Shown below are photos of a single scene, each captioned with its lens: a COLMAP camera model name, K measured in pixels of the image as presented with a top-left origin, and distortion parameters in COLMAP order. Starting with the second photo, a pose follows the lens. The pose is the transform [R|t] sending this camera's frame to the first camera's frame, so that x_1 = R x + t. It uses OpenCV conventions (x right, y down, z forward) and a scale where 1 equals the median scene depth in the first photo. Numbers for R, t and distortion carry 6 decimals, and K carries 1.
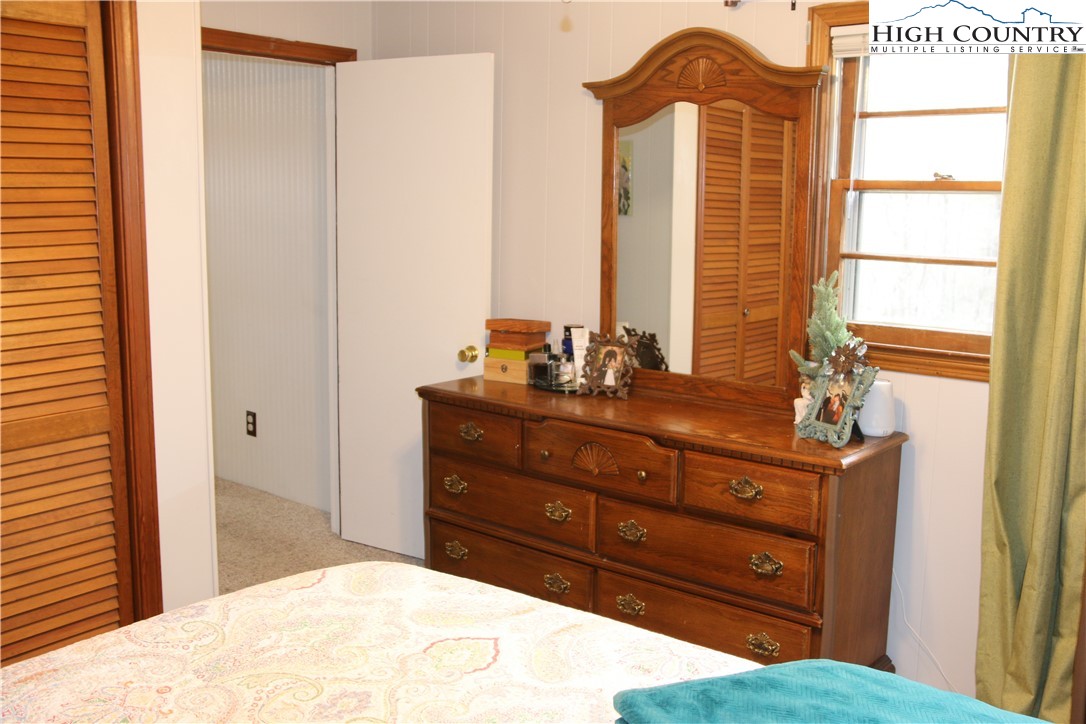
lens RADIAL K [[1058.4, 0, 543.0], [0, 1058.4, 362.0], [0, 0, 1]] dist [-0.001087, -0.002218]
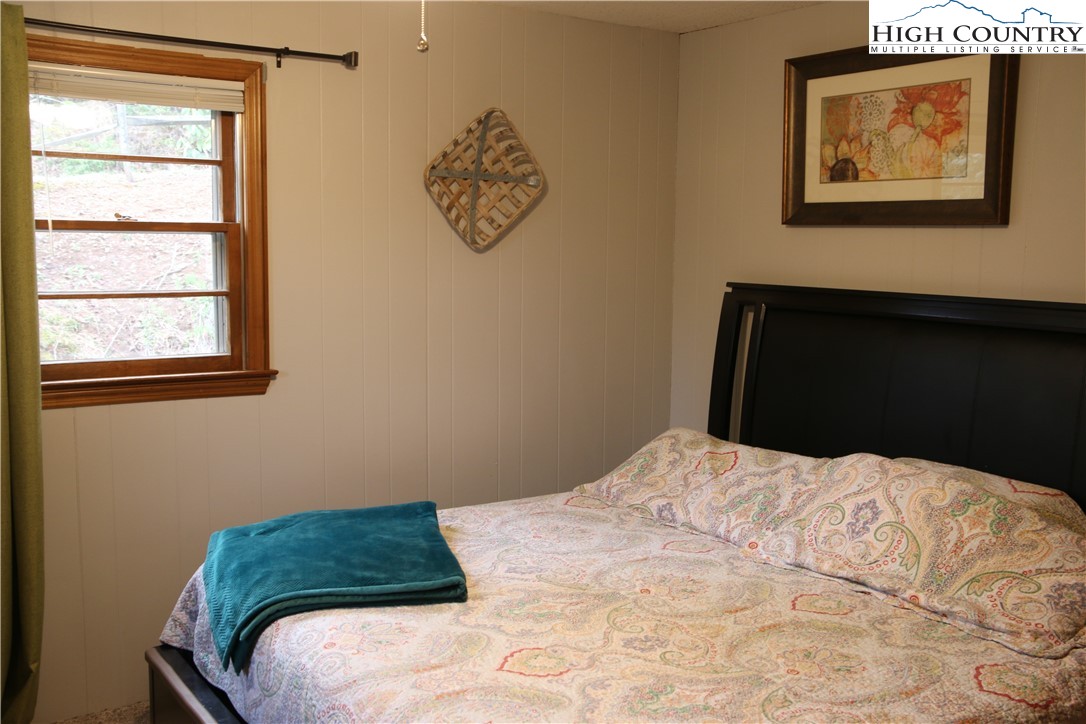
lens RADIAL K [[1058.4, 0, 543.0], [0, 1058.4, 362.0], [0, 0, 1]] dist [-0.001087, -0.002218]
pose [[-0.958116, -0.072347, 0.277093, -0.369539], [0.012701, 0.955879, 0.293486, -0.352066], [-0.286100, 0.284713, -0.914924, 1.941088]]
